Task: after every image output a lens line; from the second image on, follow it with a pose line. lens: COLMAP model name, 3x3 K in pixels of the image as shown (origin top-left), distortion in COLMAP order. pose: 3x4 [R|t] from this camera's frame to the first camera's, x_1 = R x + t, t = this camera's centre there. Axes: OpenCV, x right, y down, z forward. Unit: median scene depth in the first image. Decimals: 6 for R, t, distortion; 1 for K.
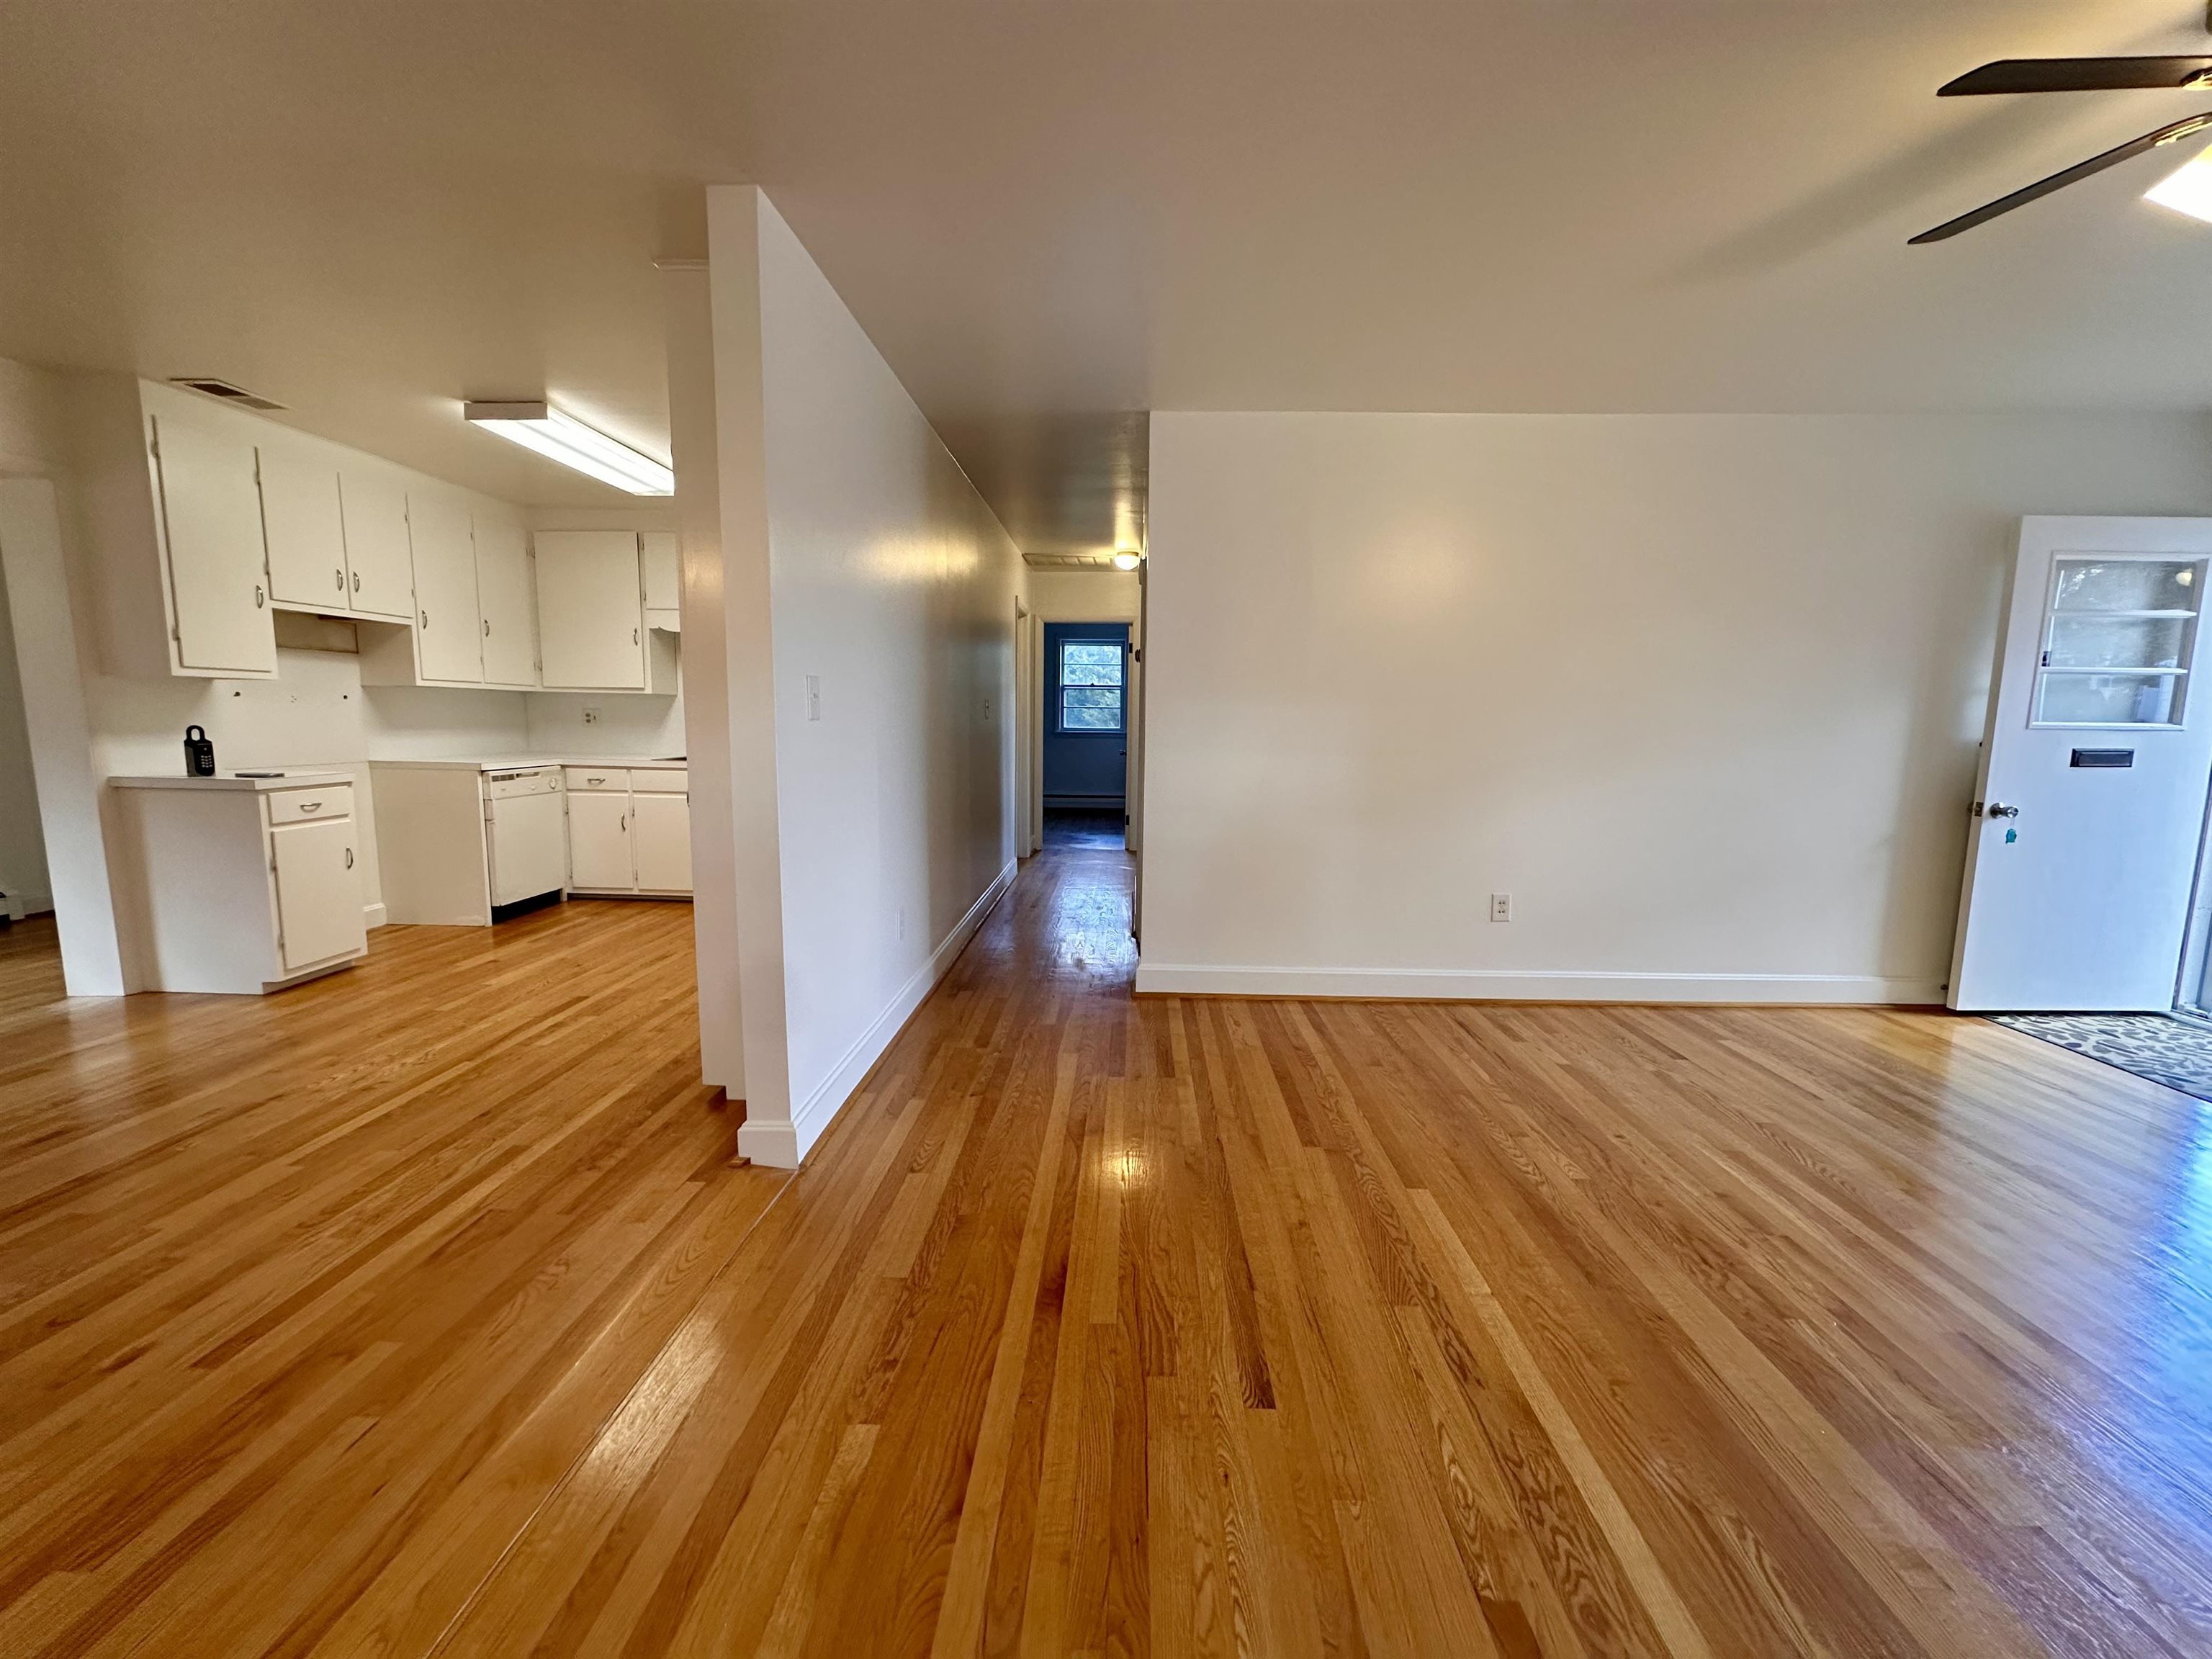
lens RADIAL K [[880.2, 0, 1104.5], [0, 880.2, 830.1], [0, 0, 1]] dist [-0.000935, -0.000223]
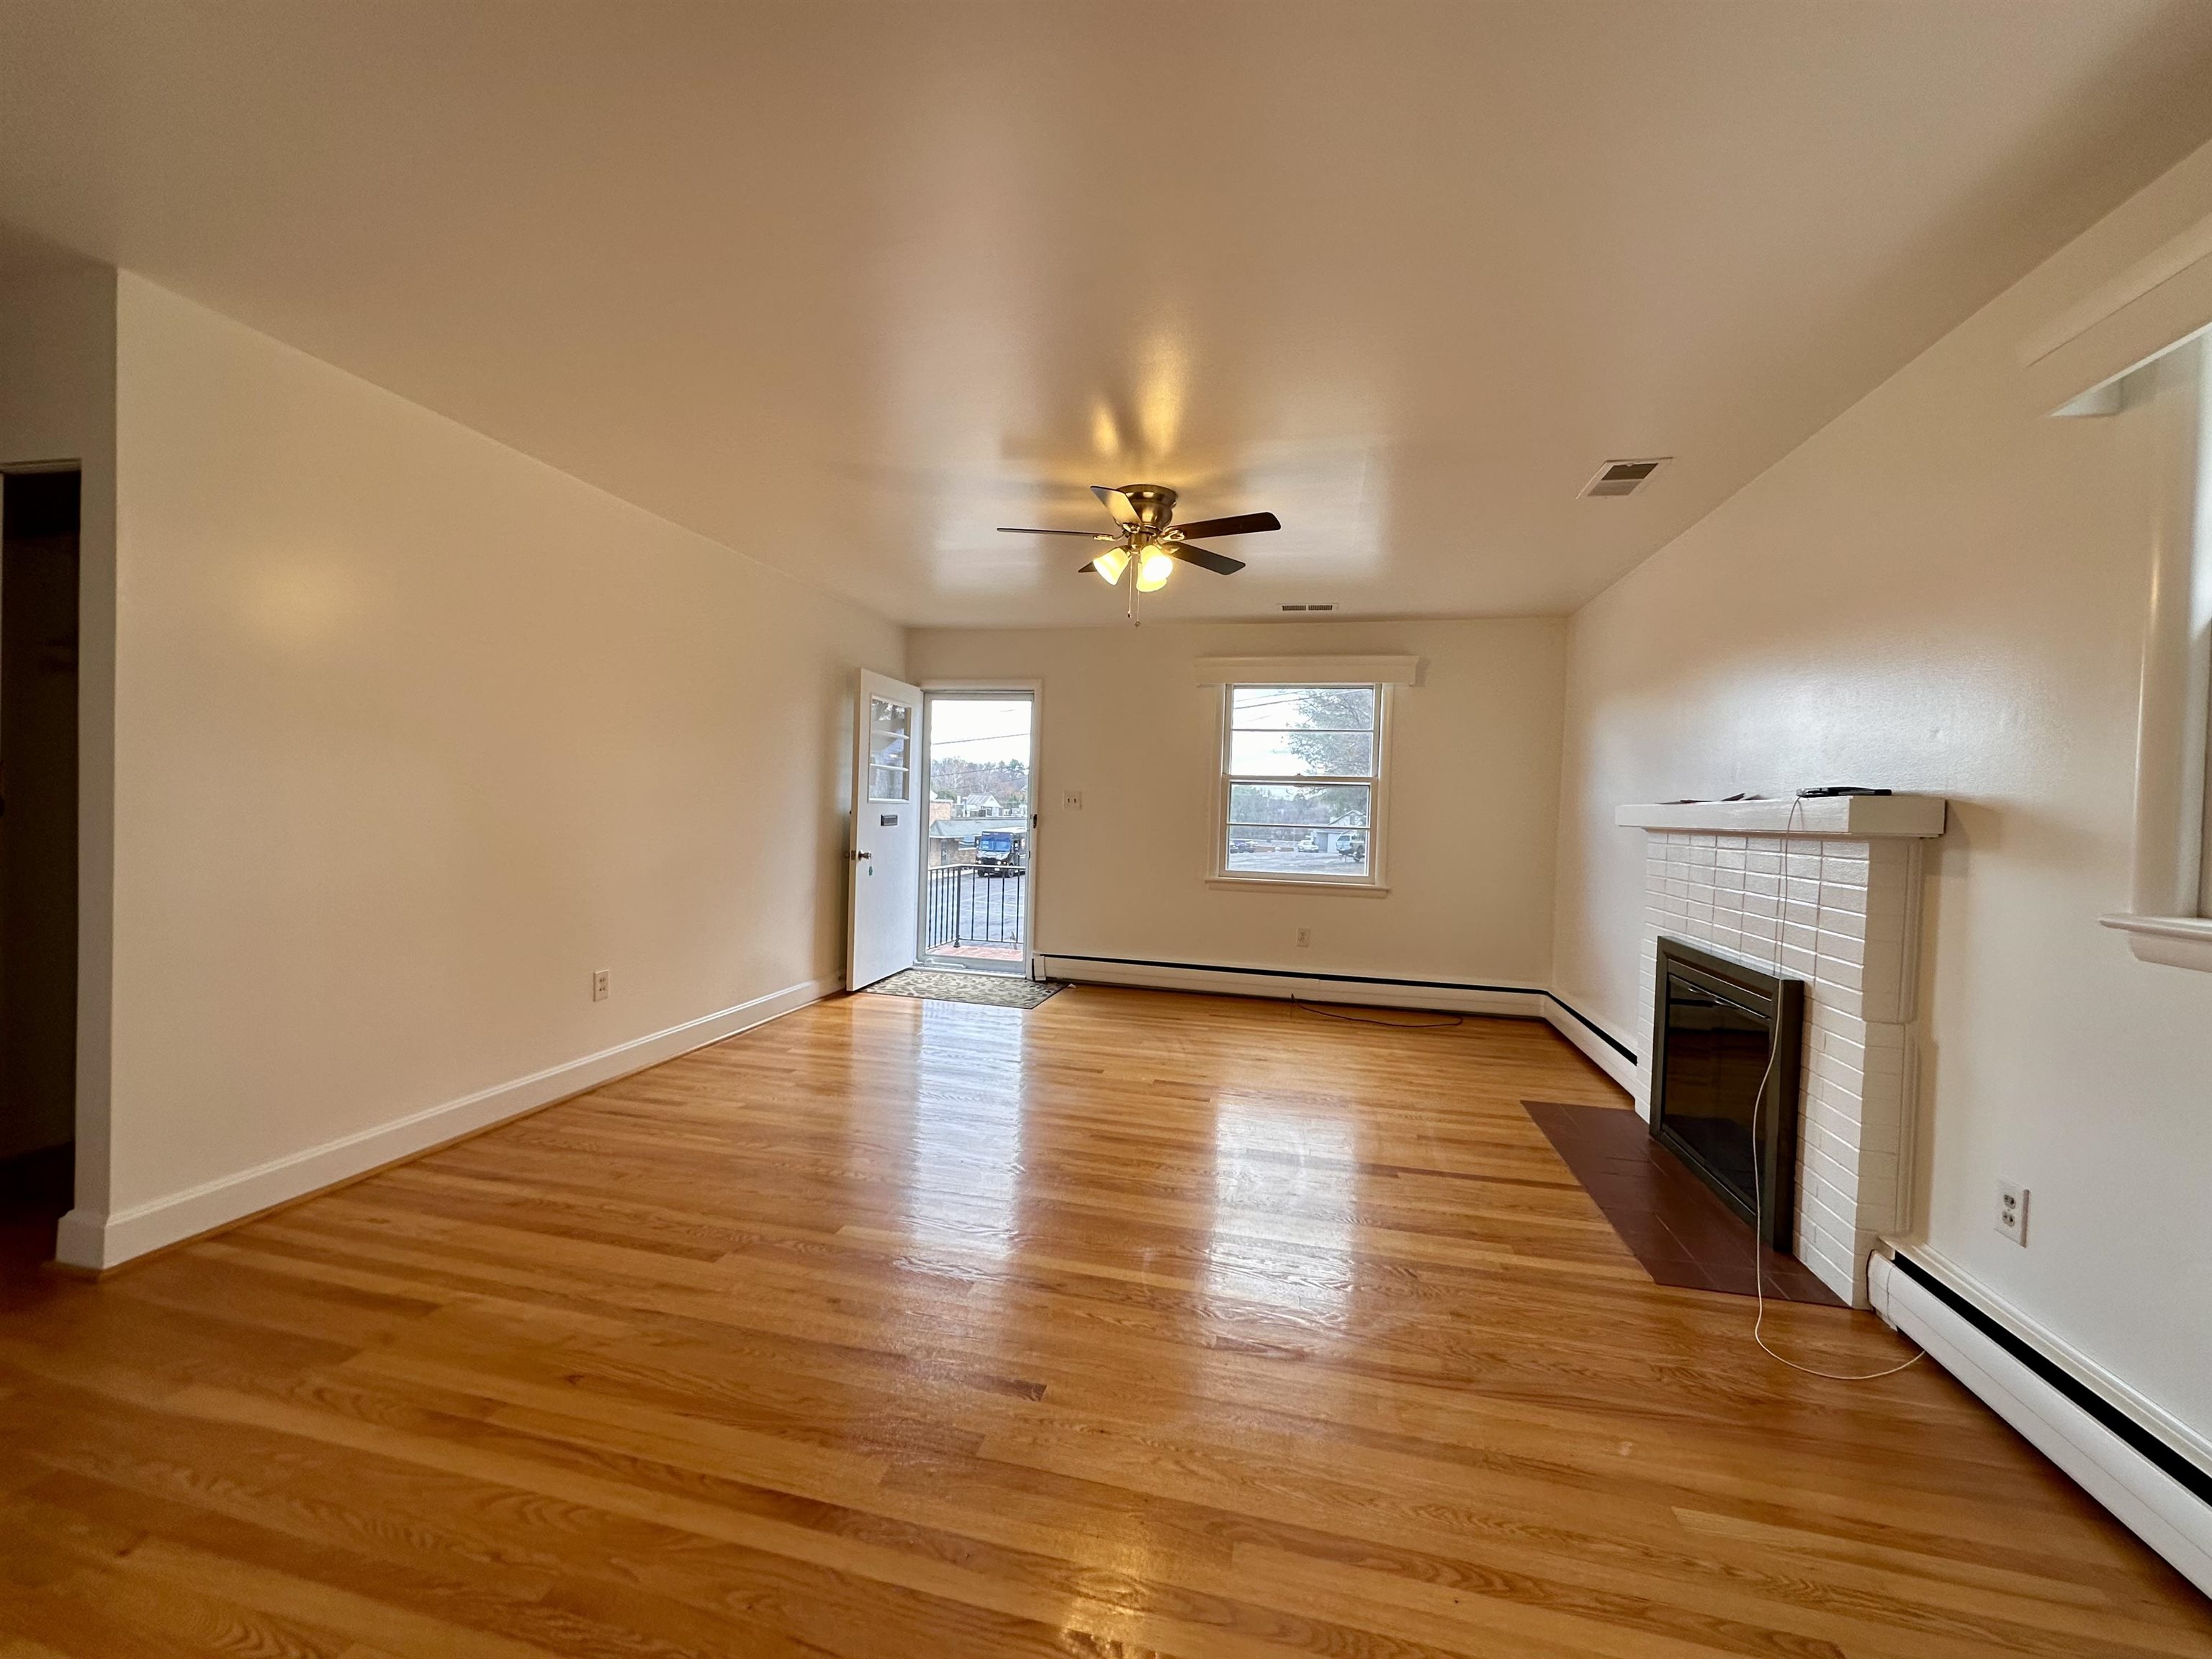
lens RADIAL K [[880.2, 0, 1104.5], [0, 880.2, 830.1], [0, 0, 1]] dist [-0.000935, -0.000223]
pose [[0.200757, -0.029211, 0.979205, -0.396096], [0.096622, 0.995272, 0.009881, -0.039179], [-0.974864, 0.092629, 0.202631, 0.260949]]
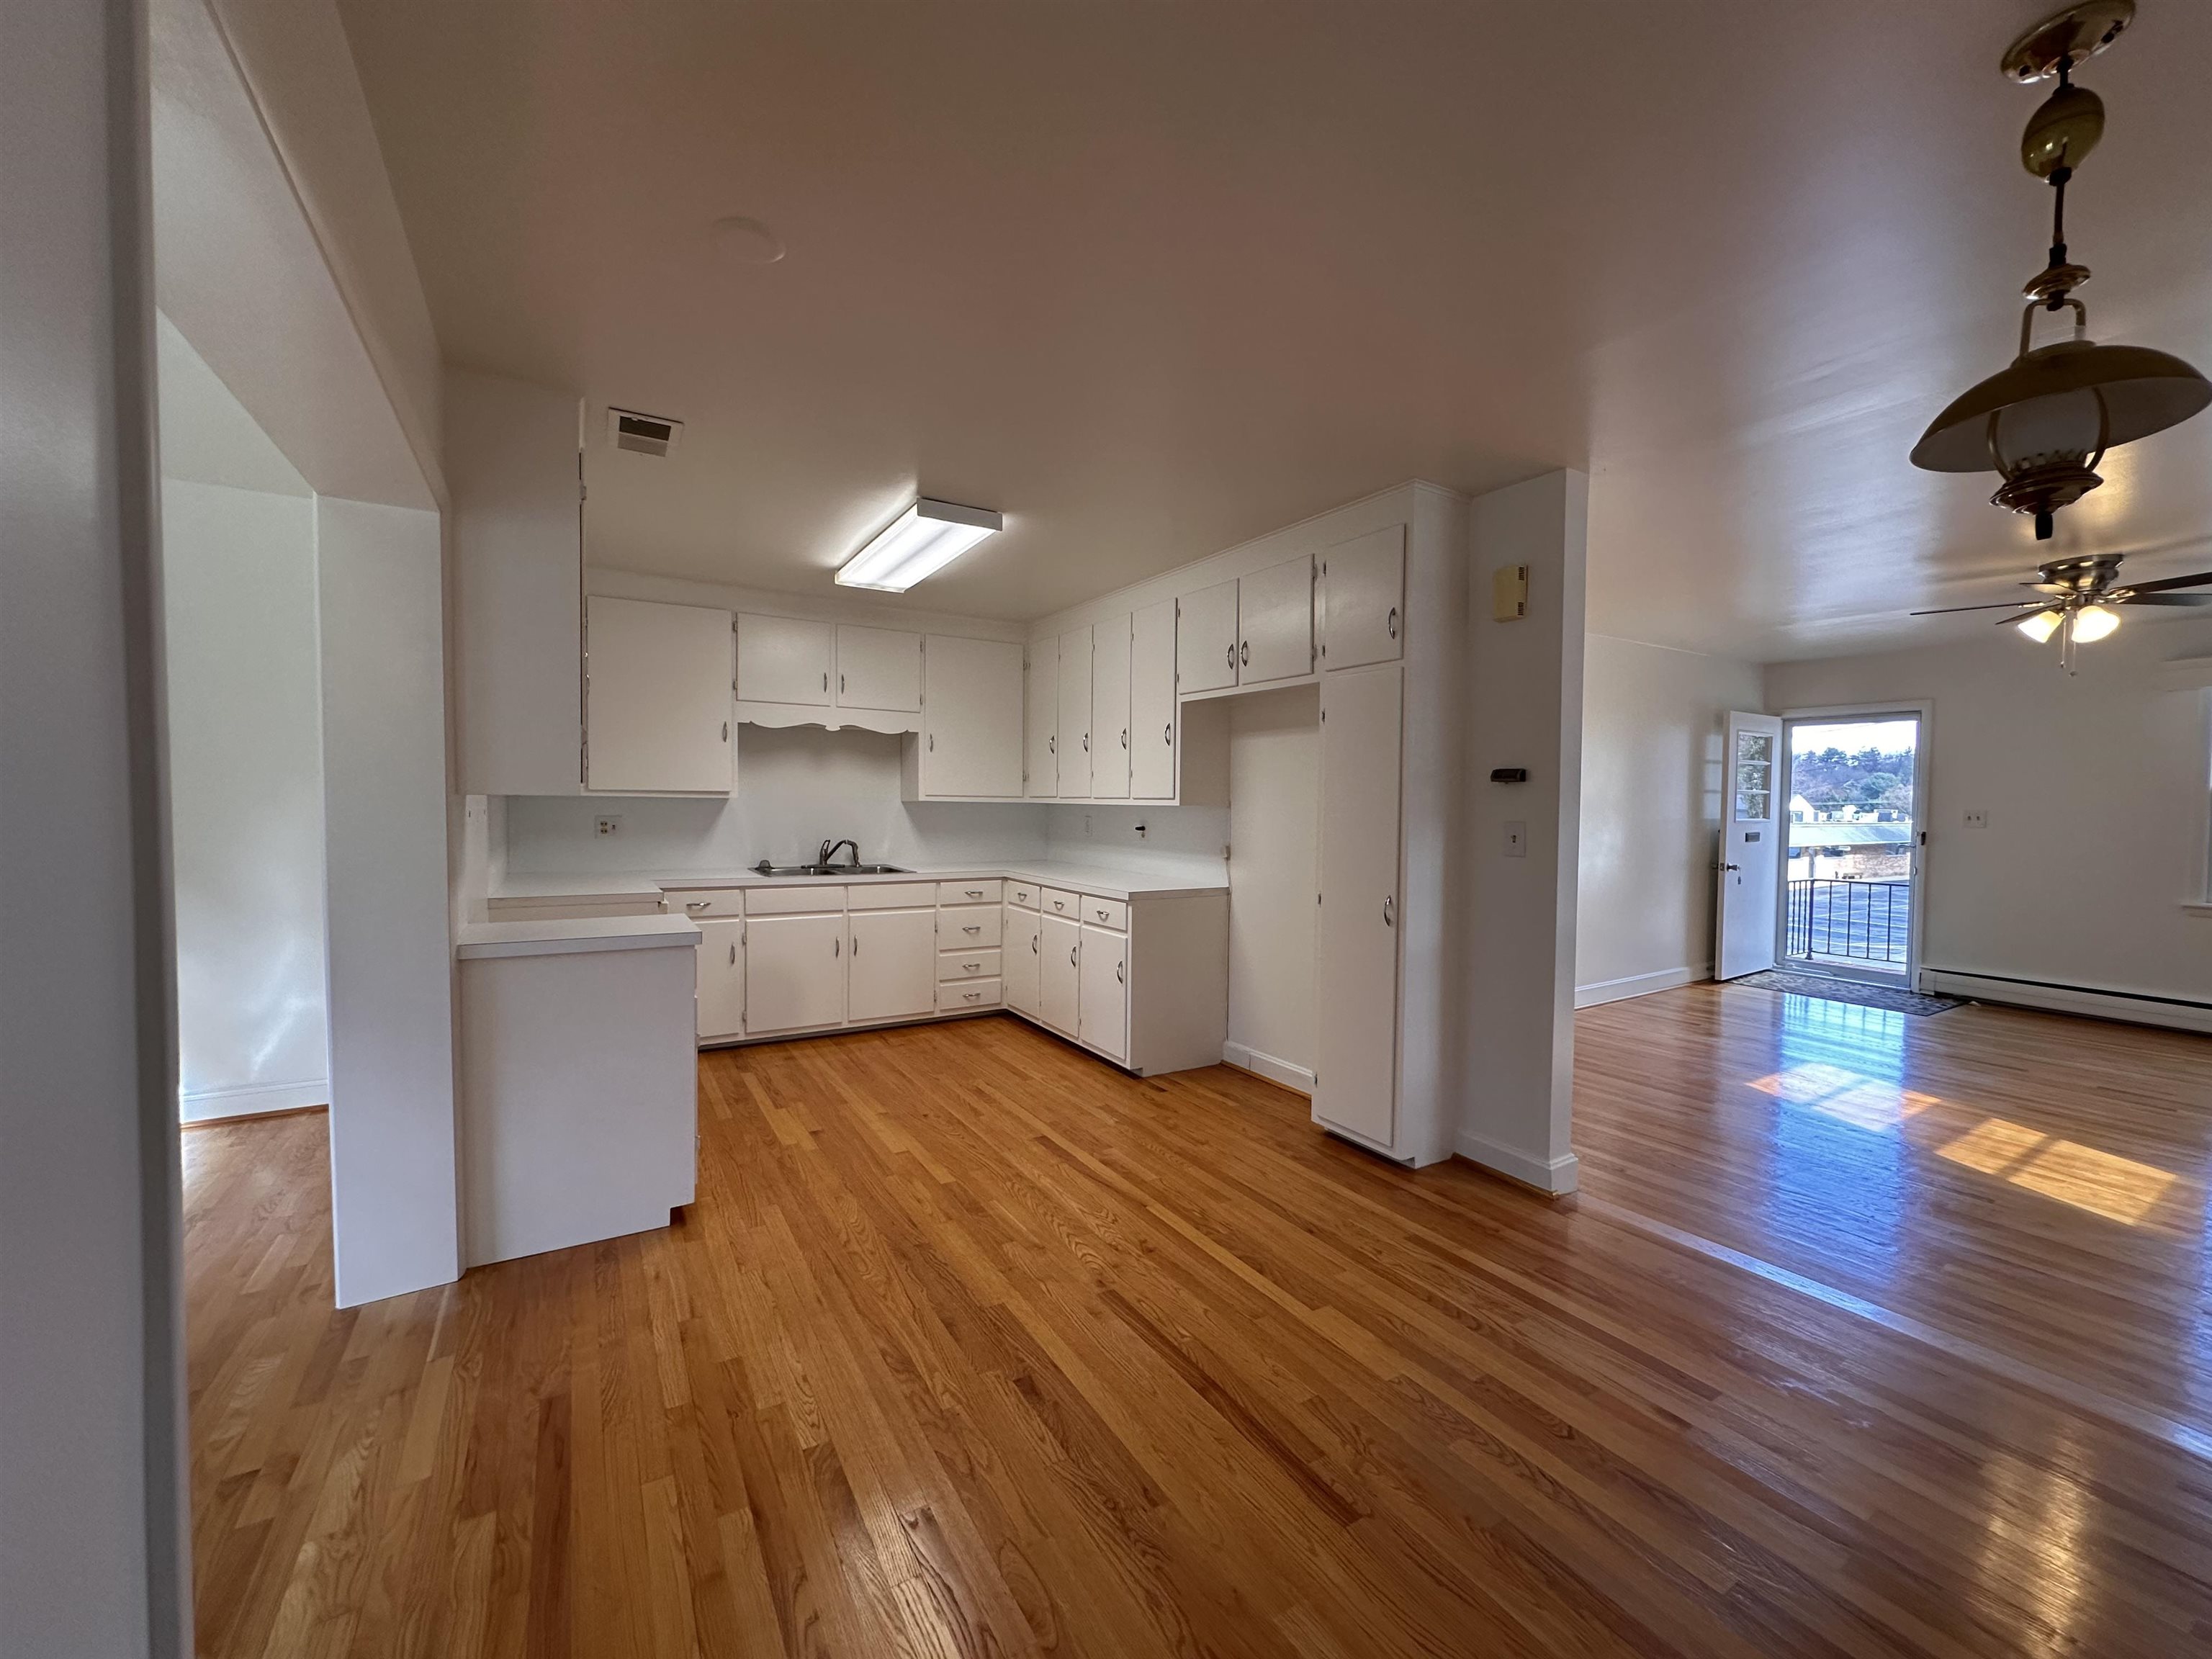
lens RADIAL K [[882.0, 0, 1105.6], [0, 882.0, 825.9], [0, 0, 1]] dist [-0.002920, 0.000058]
pose [[0.836958, -0.019932, 0.546904, -1.050773], [0.070711, 0.994898, -0.071955, -0.065563], [-0.542679, 0.098896, 0.834098, 0.160024]]
